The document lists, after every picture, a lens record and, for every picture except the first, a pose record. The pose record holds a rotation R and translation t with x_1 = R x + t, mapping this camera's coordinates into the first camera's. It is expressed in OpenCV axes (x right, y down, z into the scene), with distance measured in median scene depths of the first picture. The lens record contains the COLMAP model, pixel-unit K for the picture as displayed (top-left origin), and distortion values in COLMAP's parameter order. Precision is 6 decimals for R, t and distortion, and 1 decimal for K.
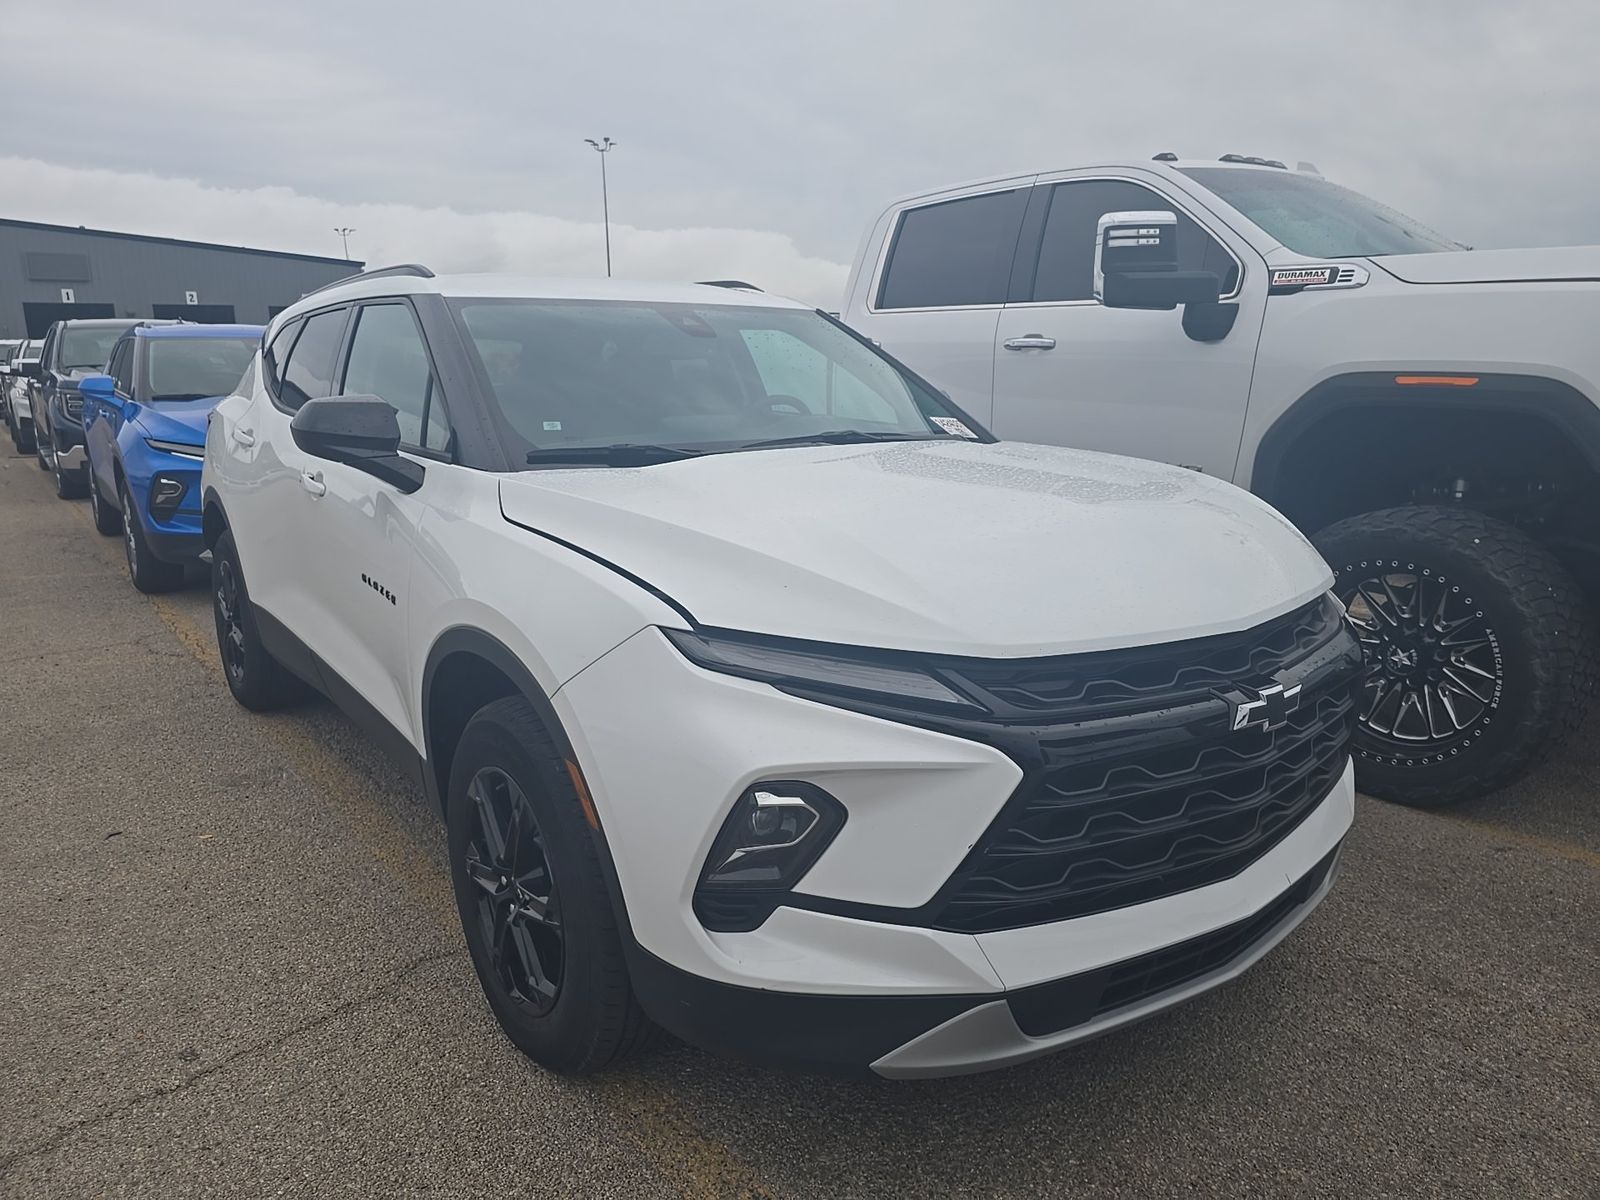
lens RADIAL K [[1082.3, 0, 800.0], [0, 1082.3, 600.0], [0, 0, 1]] dist [0.062446, -0.061148]
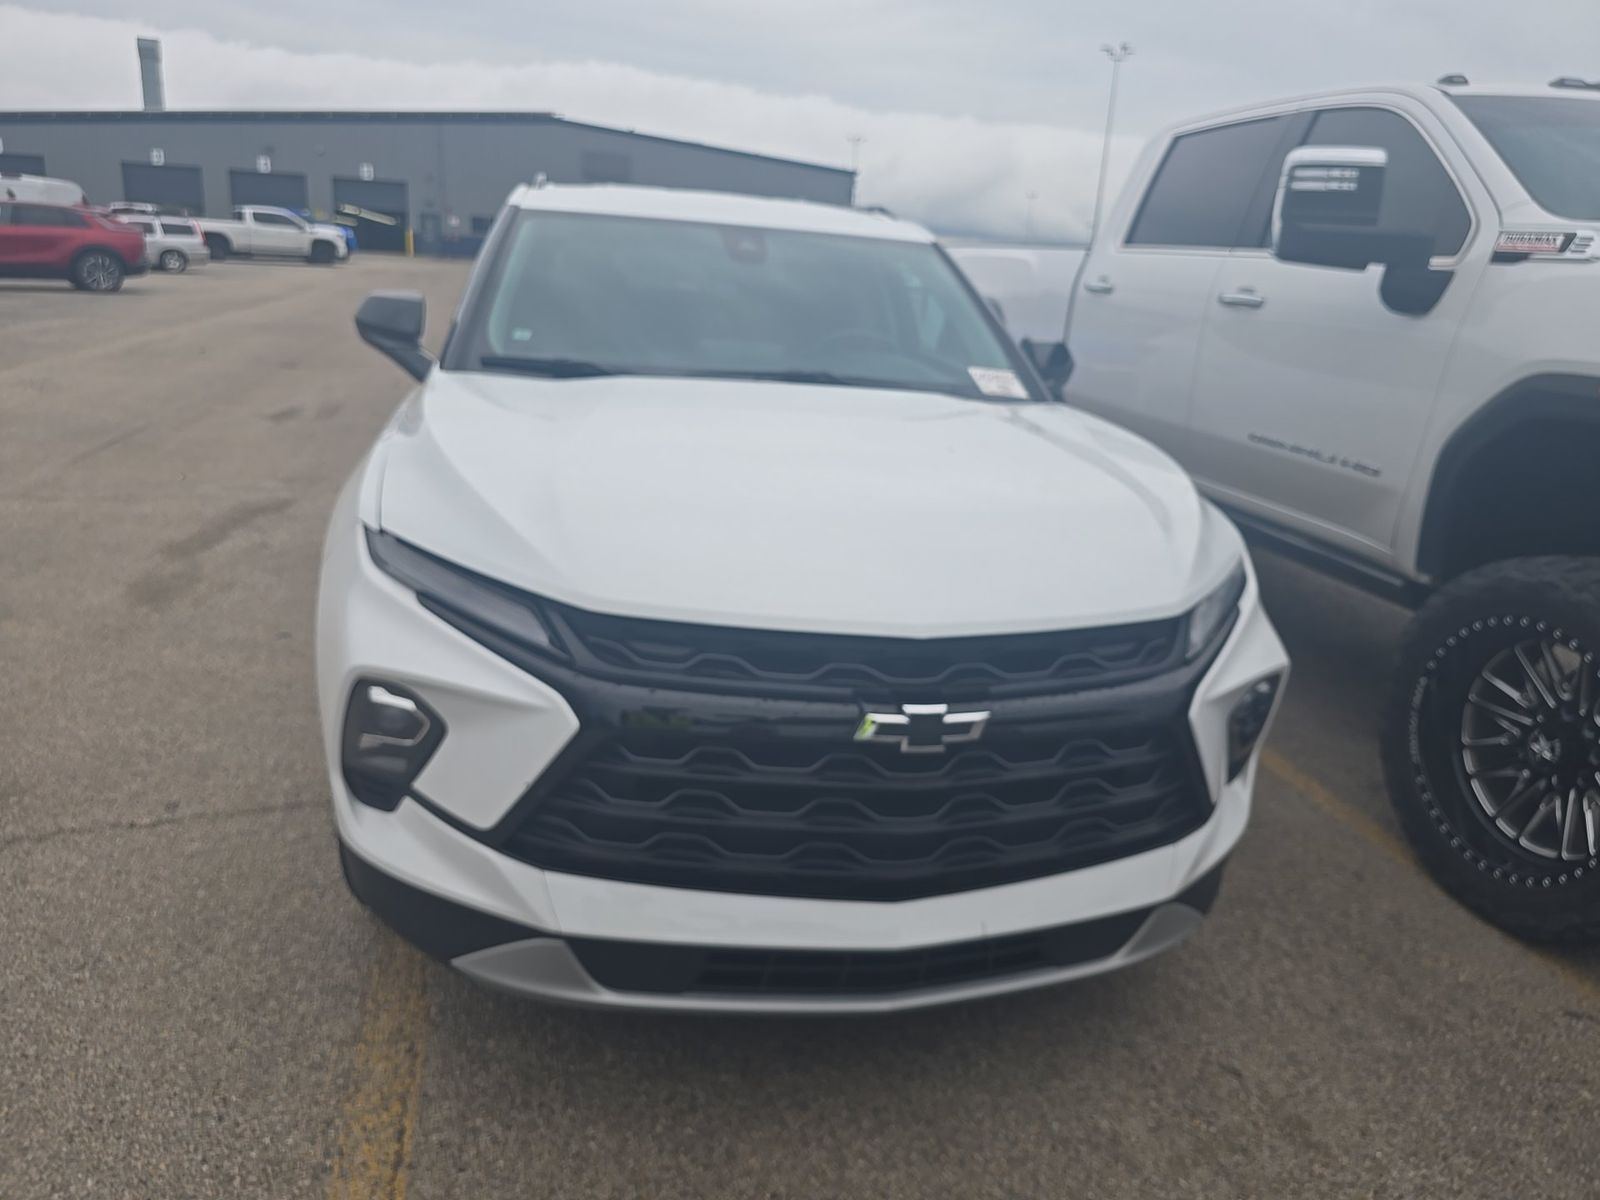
lens RADIAL K [[1098.1, 0, 800.0], [0, 1098.1, 600.0], [0, 0, 1]] dist [0.062207, -0.063720]
pose [[0.905862, 0.189031, -0.379053, 0.354267], [-0.164518, 0.981654, 0.096377, -0.039926], [0.390317, -0.024943, 0.920343, 0.072099]]
